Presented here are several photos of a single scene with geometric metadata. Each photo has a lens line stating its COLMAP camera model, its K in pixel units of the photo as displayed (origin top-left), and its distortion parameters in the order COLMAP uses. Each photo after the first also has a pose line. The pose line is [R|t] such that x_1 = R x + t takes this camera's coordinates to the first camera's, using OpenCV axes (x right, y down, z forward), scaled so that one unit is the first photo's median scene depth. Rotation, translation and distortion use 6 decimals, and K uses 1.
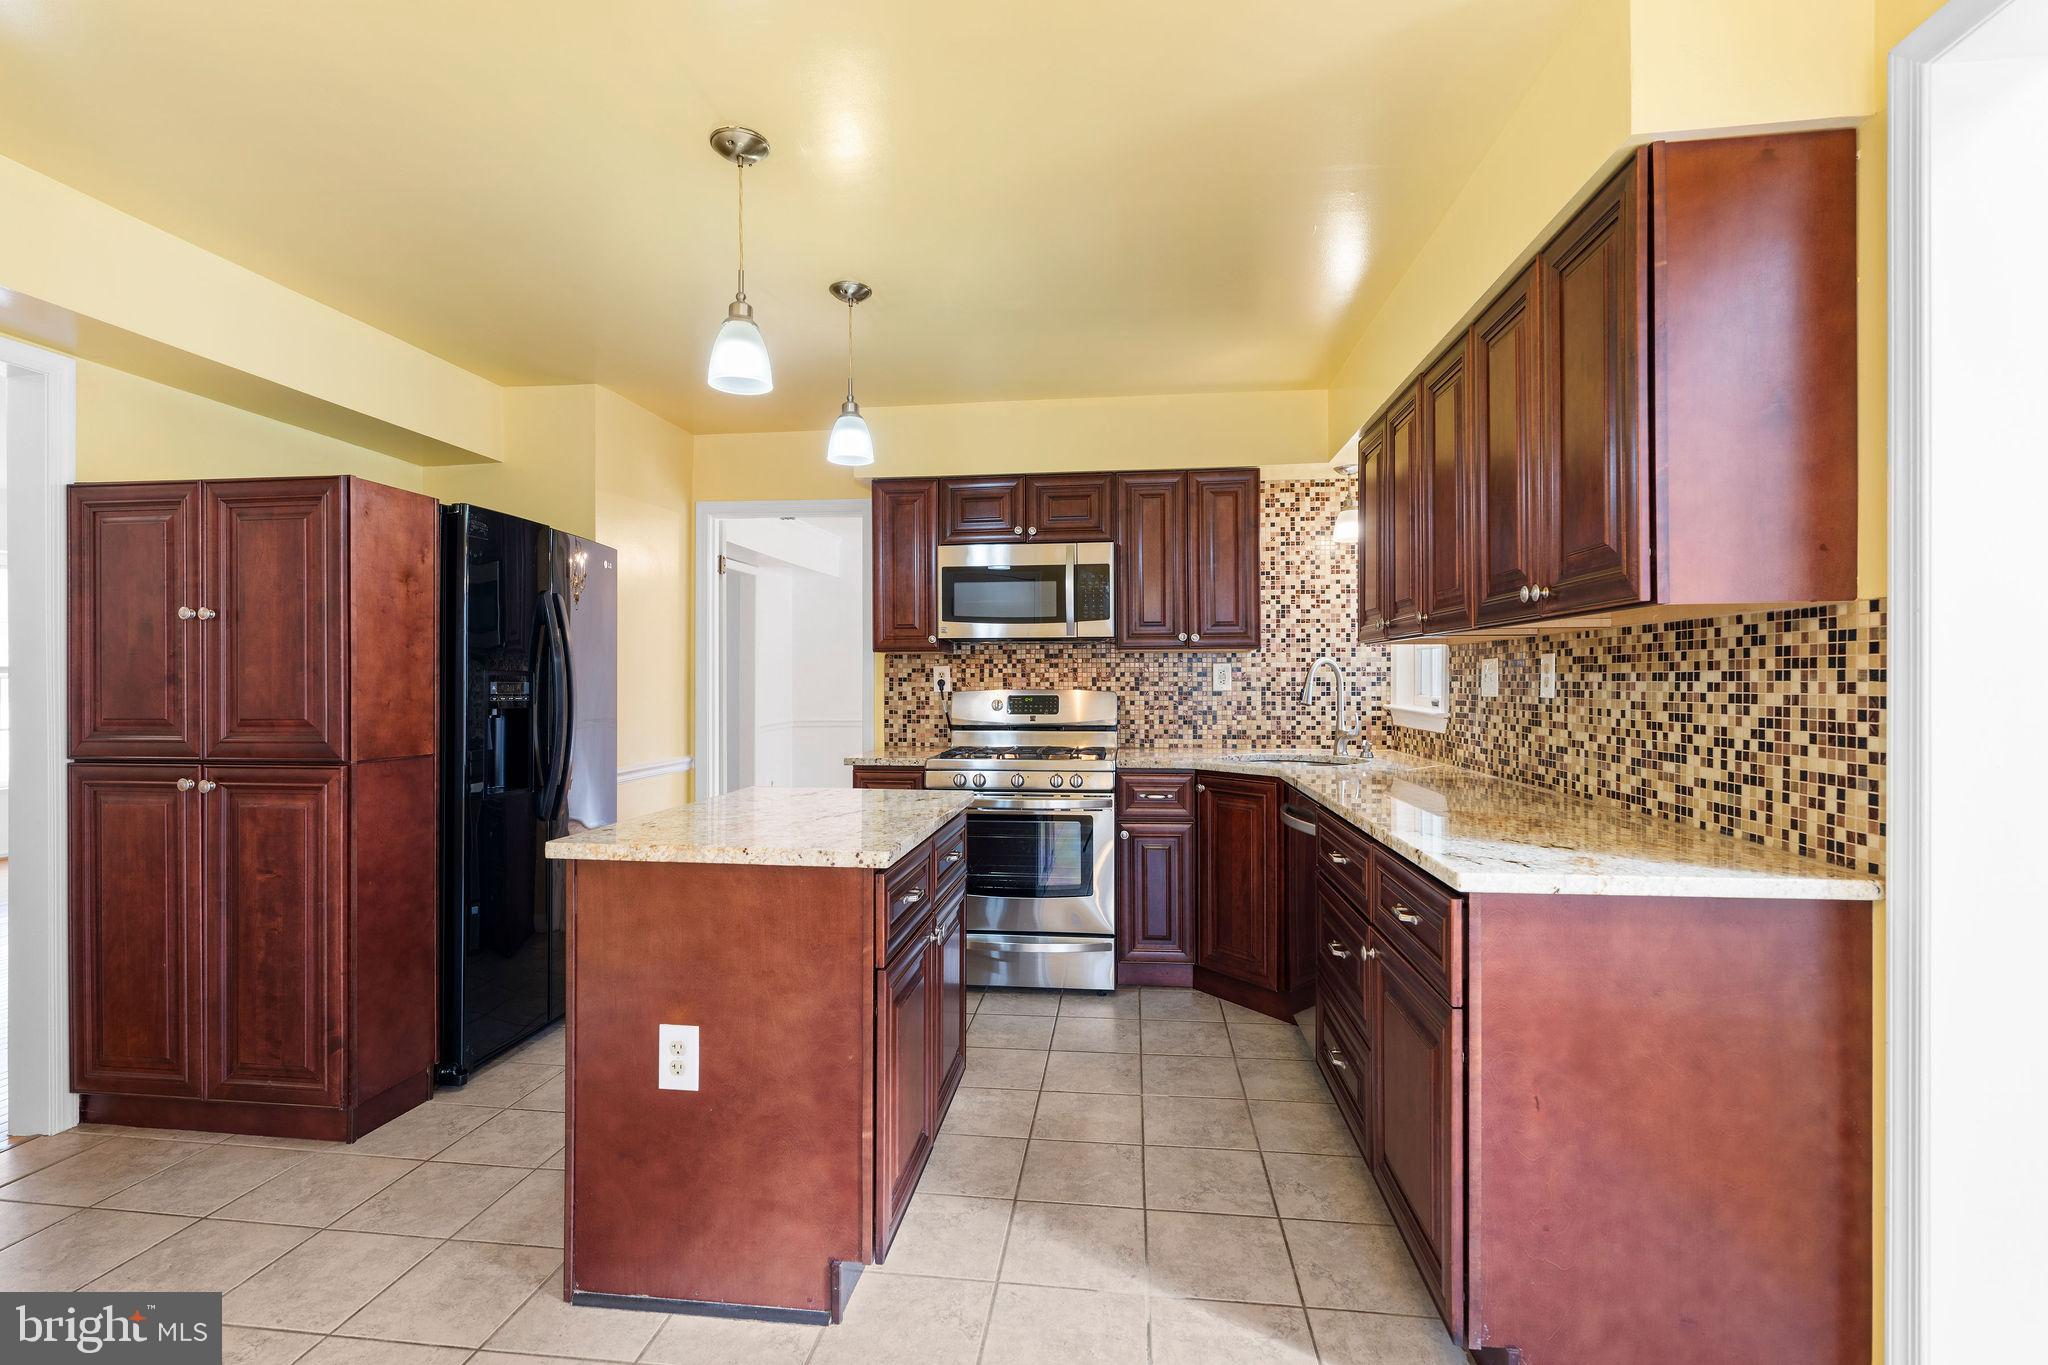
lens RADIAL K [[928.6, 0, 1017.2], [0, 928.6, 682.7], [0, 0, 1]] dist [-0.000647, -0.000622]
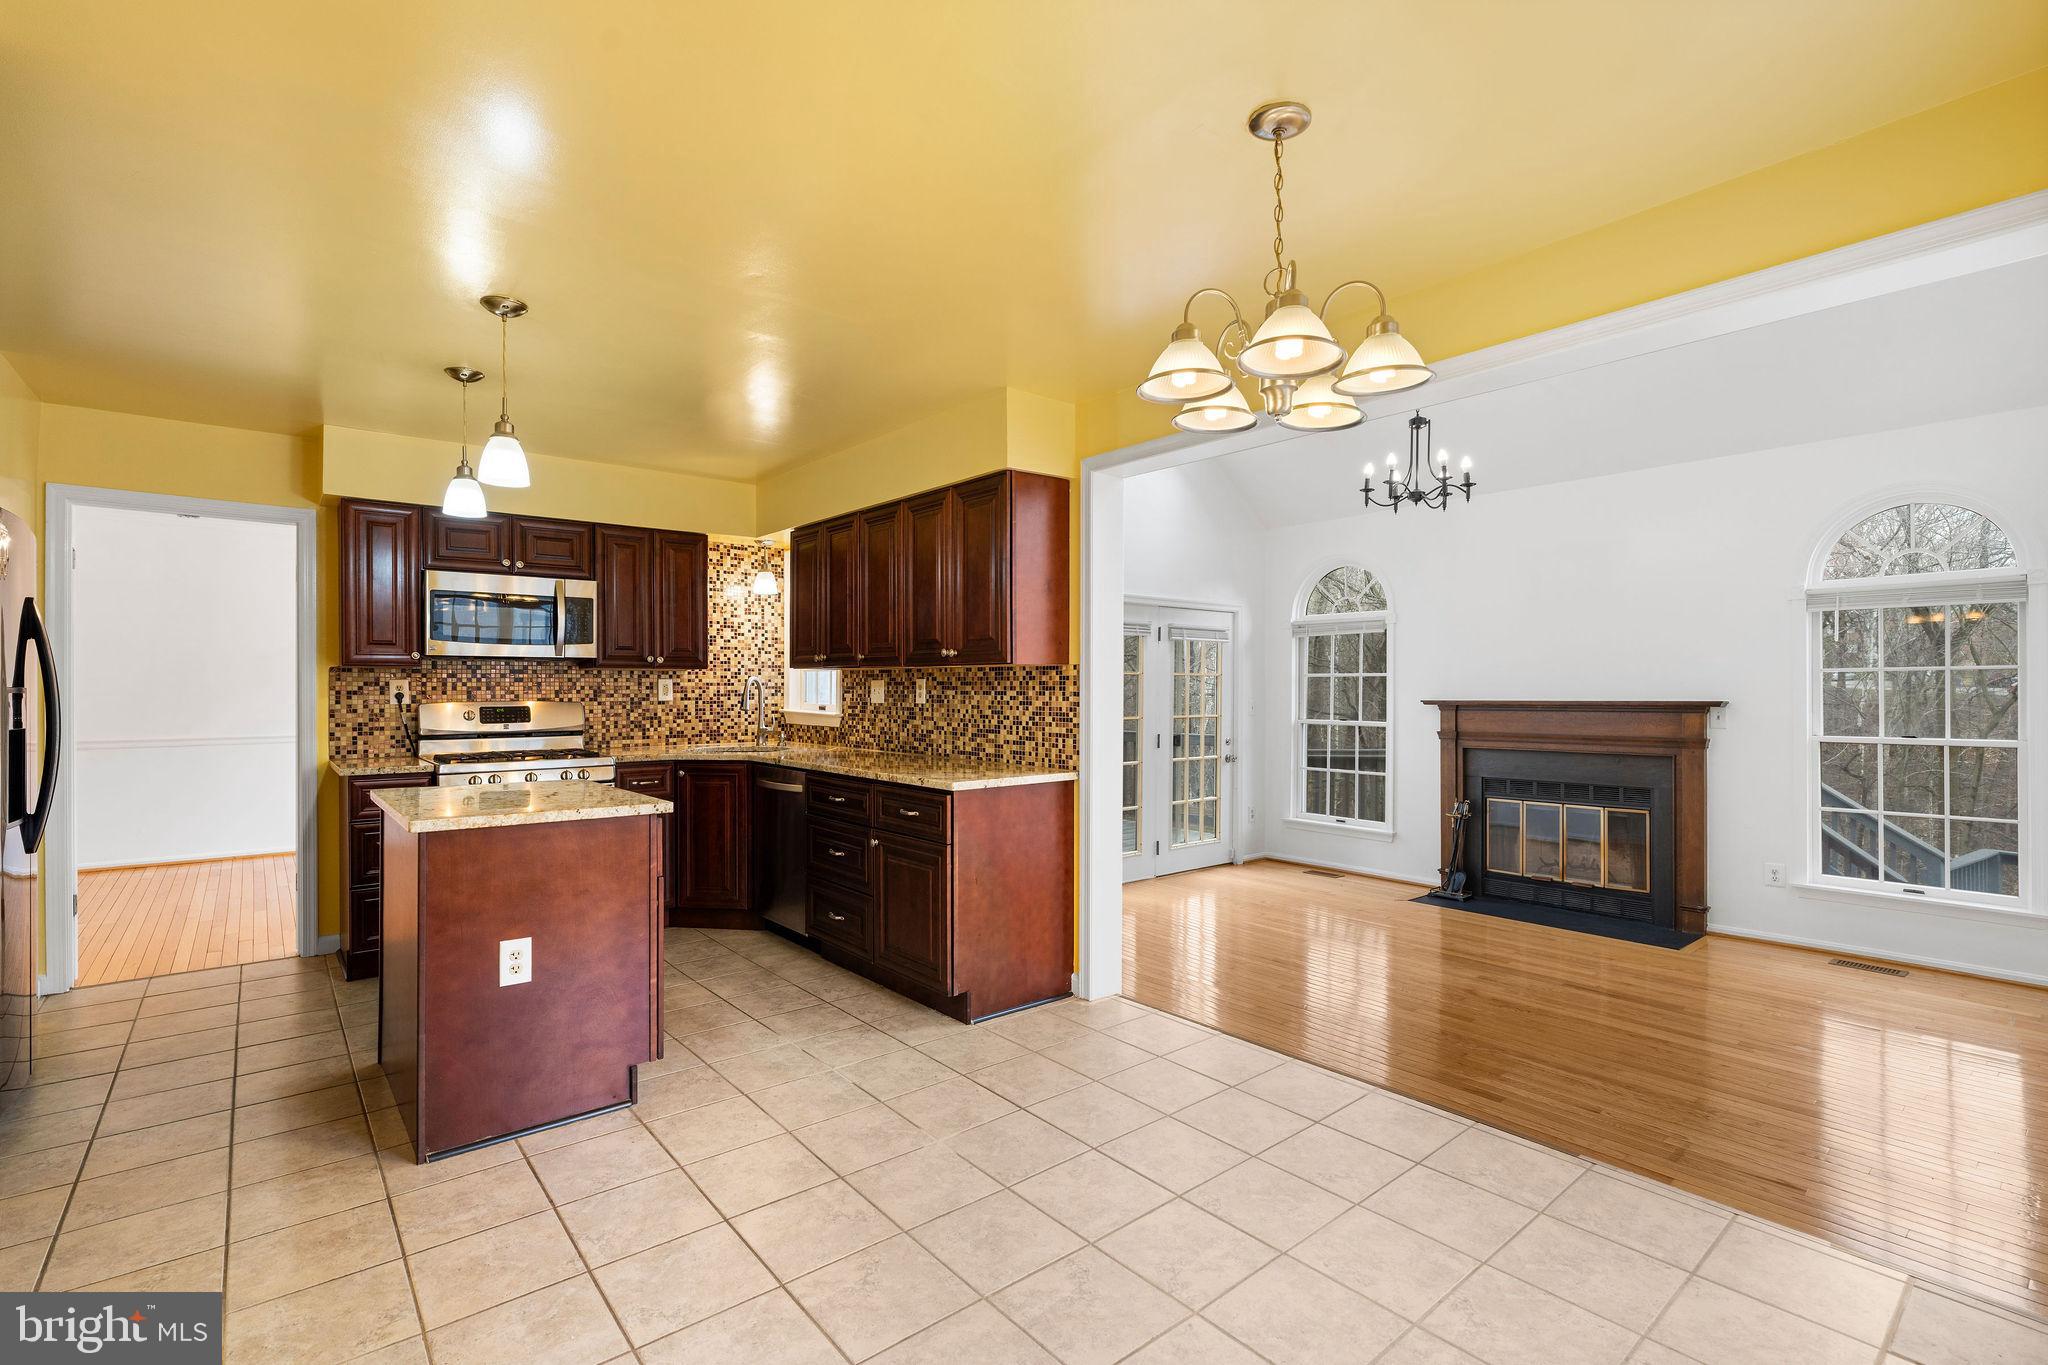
lens RADIAL K [[928.6, 0, 1027.2], [0, 928.6, 688.9], [0, 0, 1]] dist [-0.000647, -0.000622]
pose [[0.686349, -0.000915, 0.727272, -0.514089], [0.000434, 1.000000, 0.000849, -0.011798], [-0.727272, -0.000267, 0.686349, -0.334544]]
